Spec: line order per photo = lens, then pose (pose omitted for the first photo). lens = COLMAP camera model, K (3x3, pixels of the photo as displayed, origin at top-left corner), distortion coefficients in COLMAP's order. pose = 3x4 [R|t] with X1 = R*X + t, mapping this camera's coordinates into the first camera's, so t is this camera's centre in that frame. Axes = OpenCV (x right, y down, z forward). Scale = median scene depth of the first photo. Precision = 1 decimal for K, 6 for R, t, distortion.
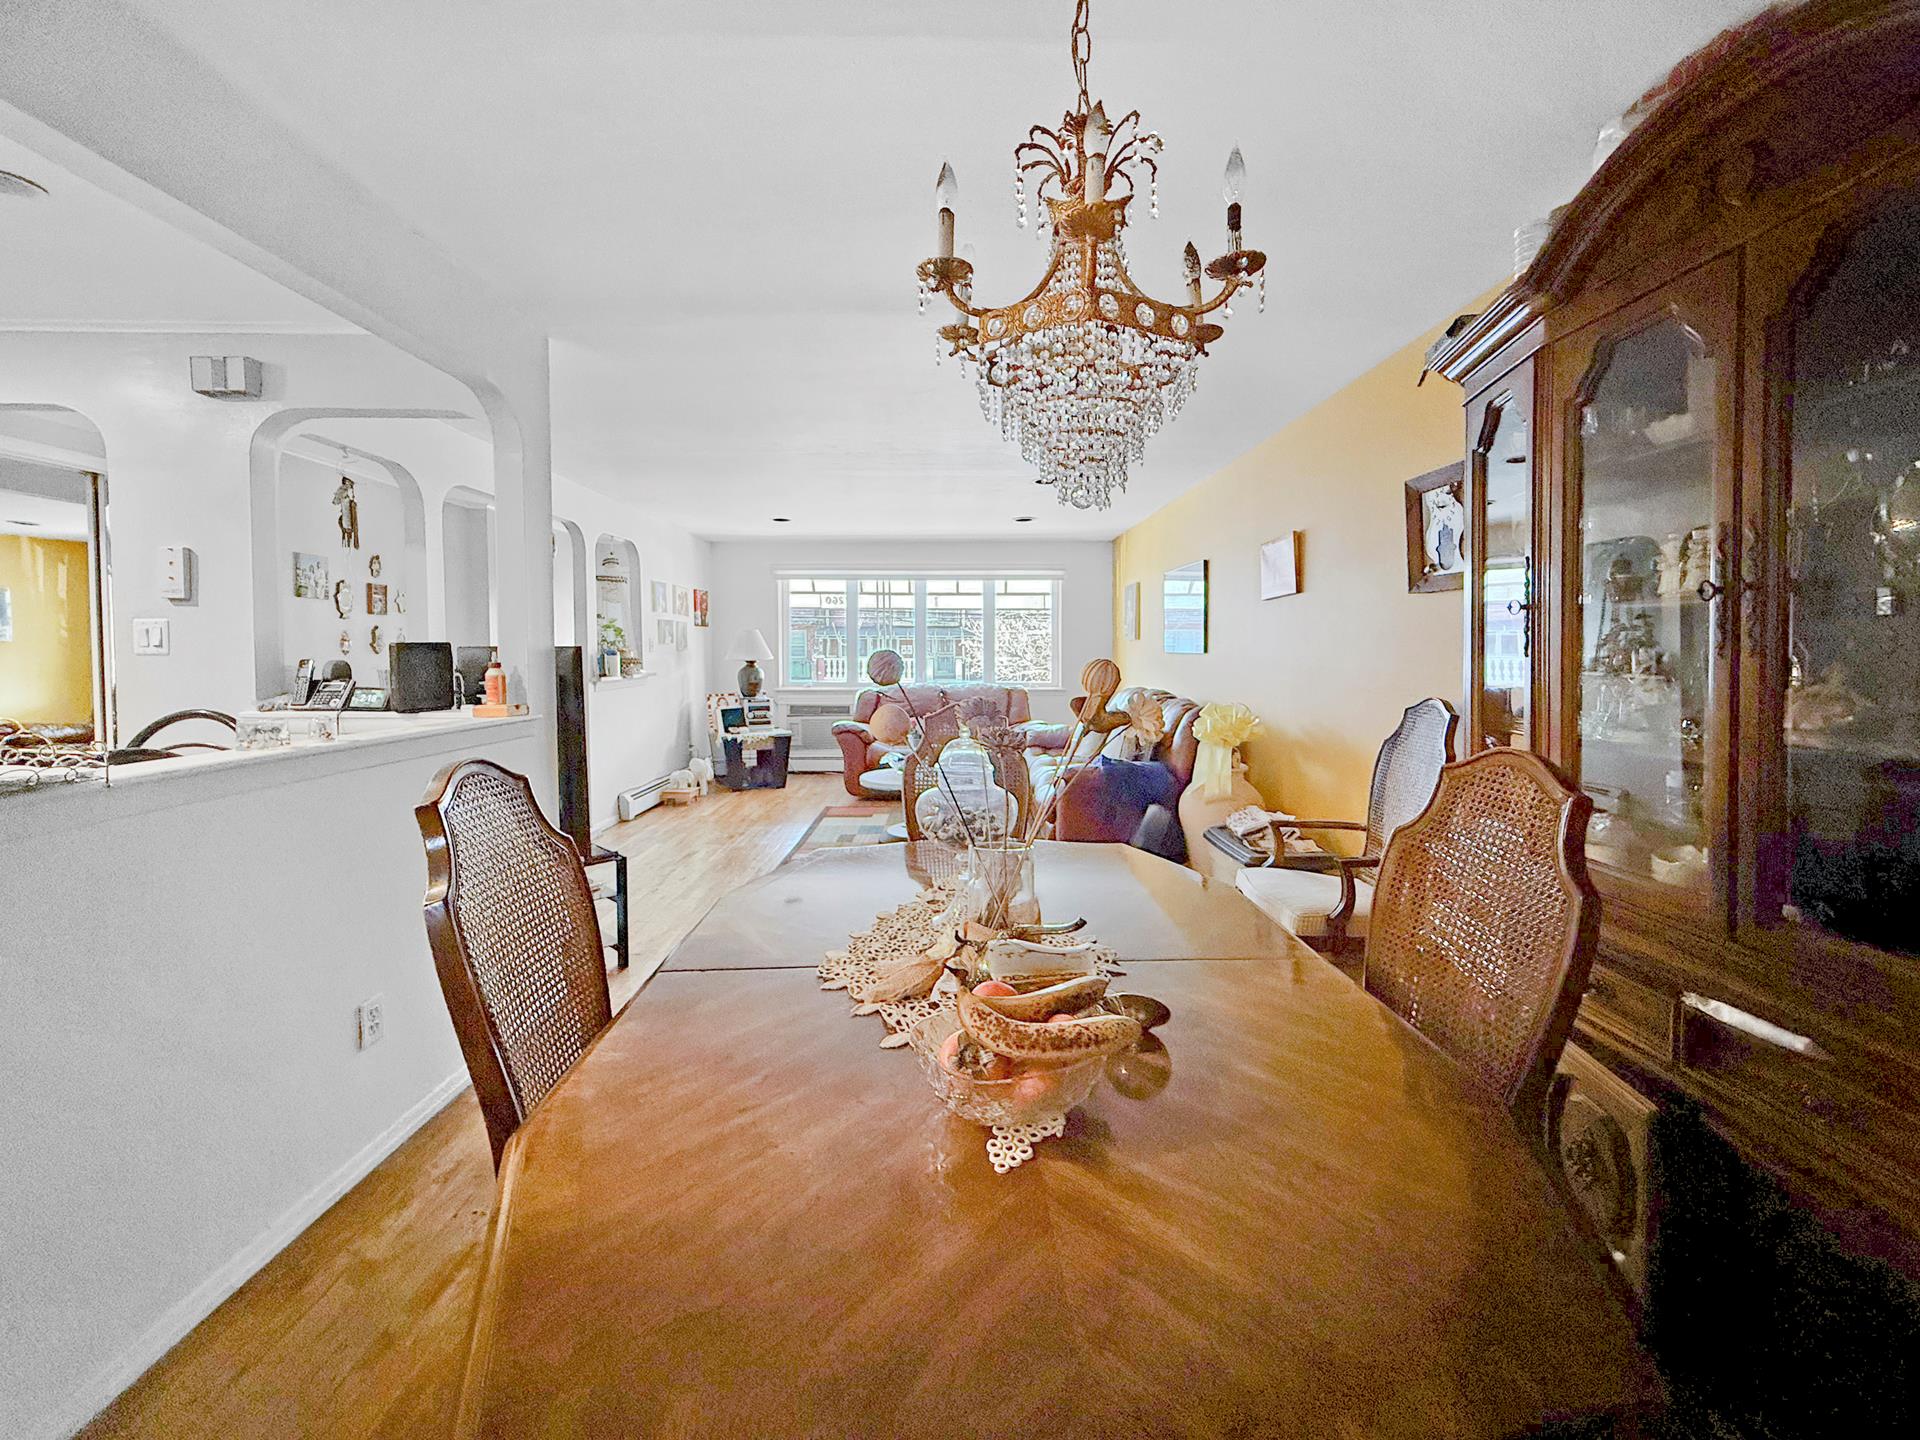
lens RADIAL K [[769.0, 0, 1007.4], [0, 769.0, 668.6], [0, 0, 1]] dist [0.000212, -0.000102]
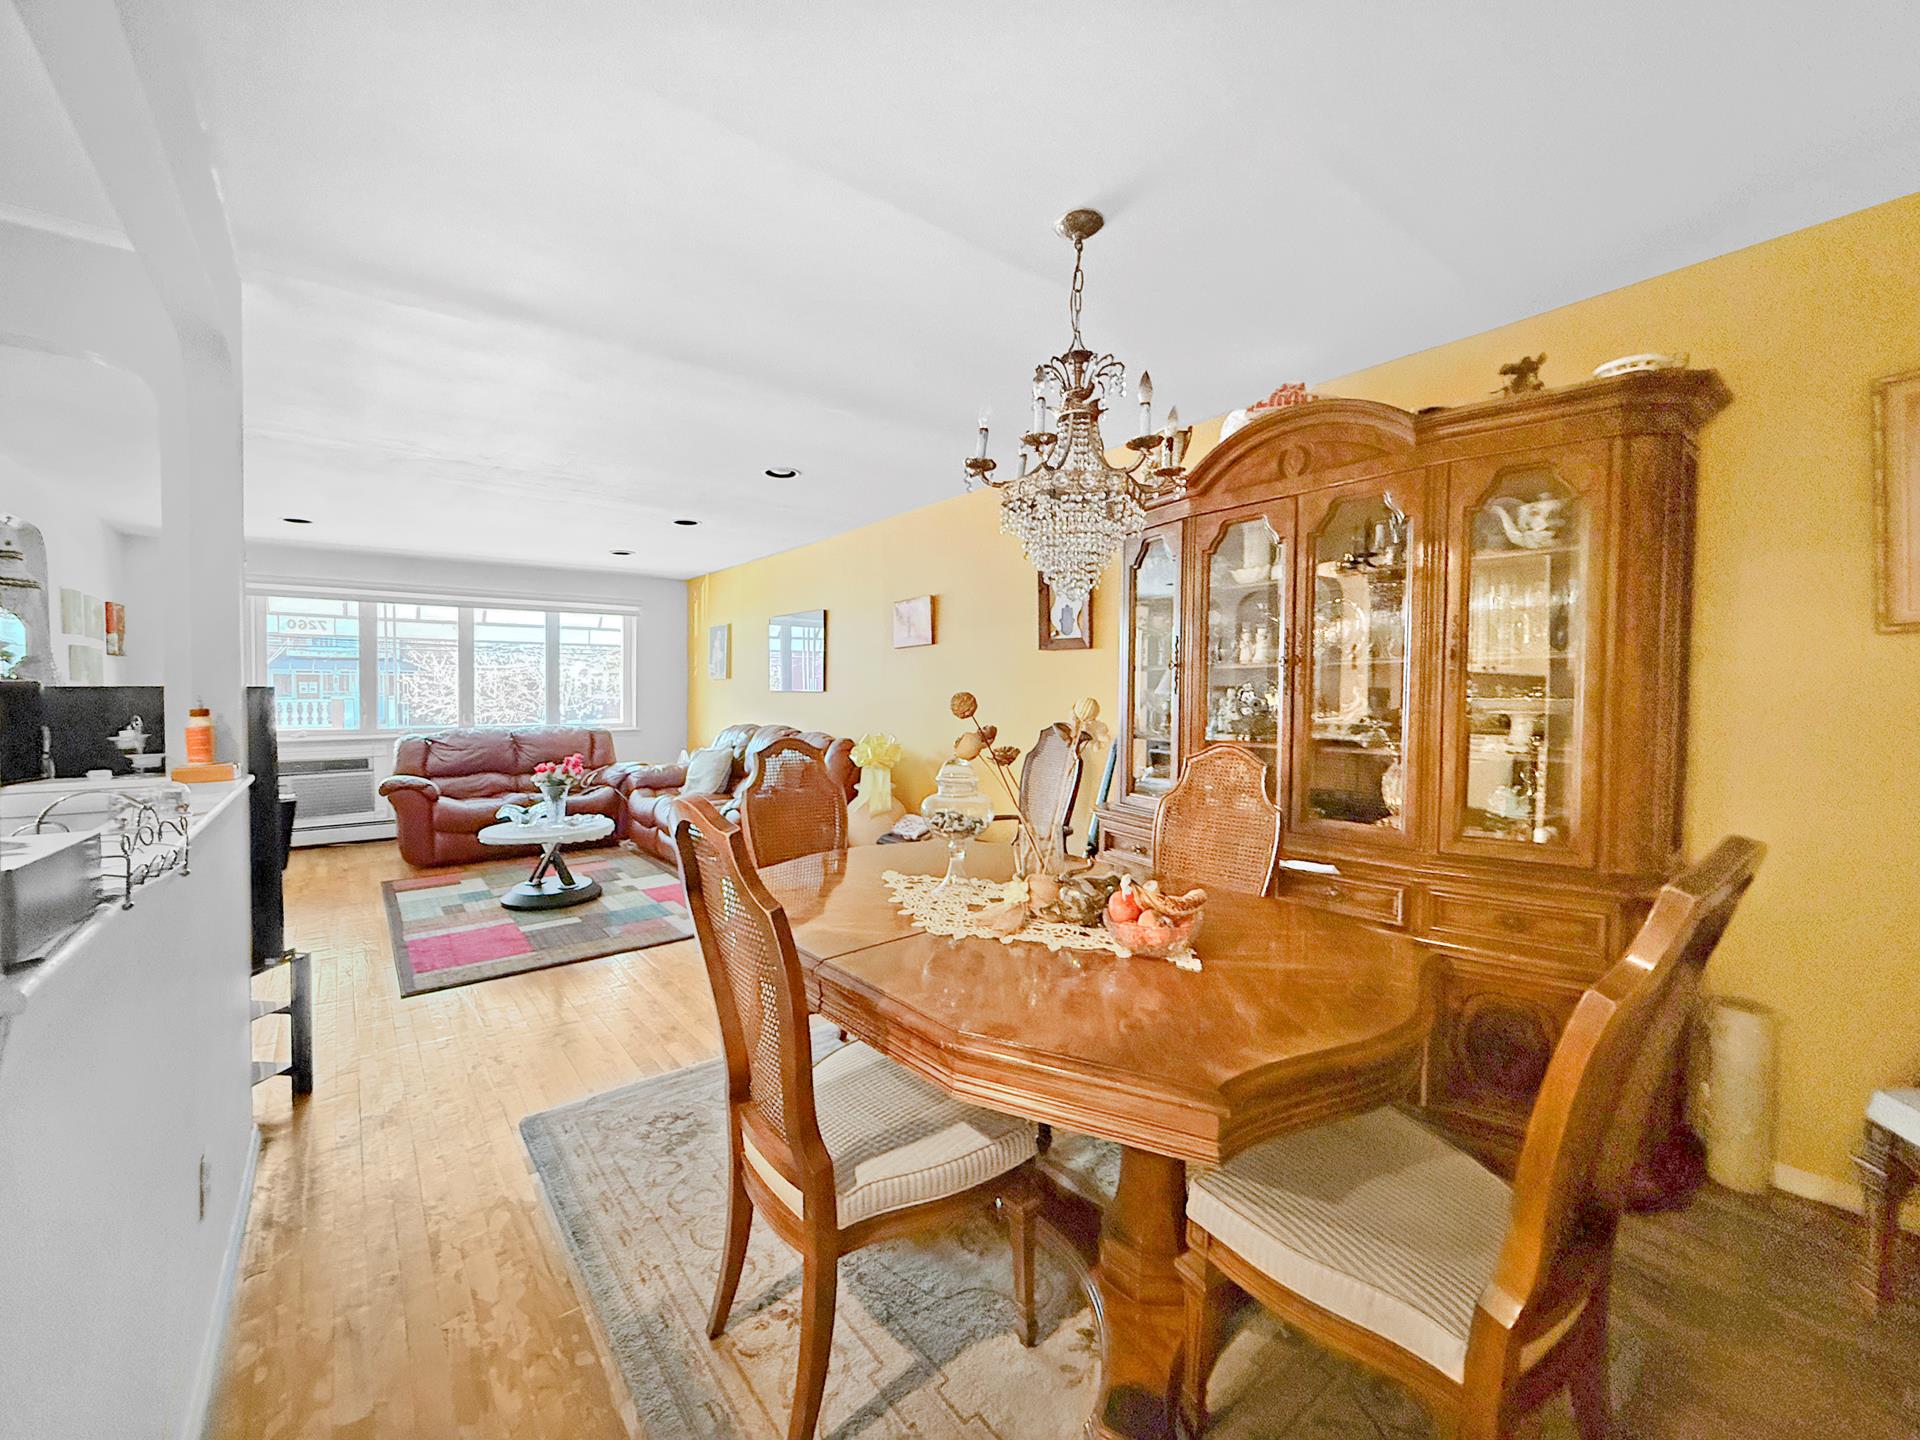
lens RADIAL K [[766.7, 0, 964.0], [0, 766.7, 693.6], [0, 0, 1]] dist [0.000651, 0.000035]
pose [[0.804325, -0.002917, 0.594183, -0.203691], [0.013902, 0.999807, -0.013911, 0.000280], [-0.594027, 0.019449, 0.804210, -0.022394]]
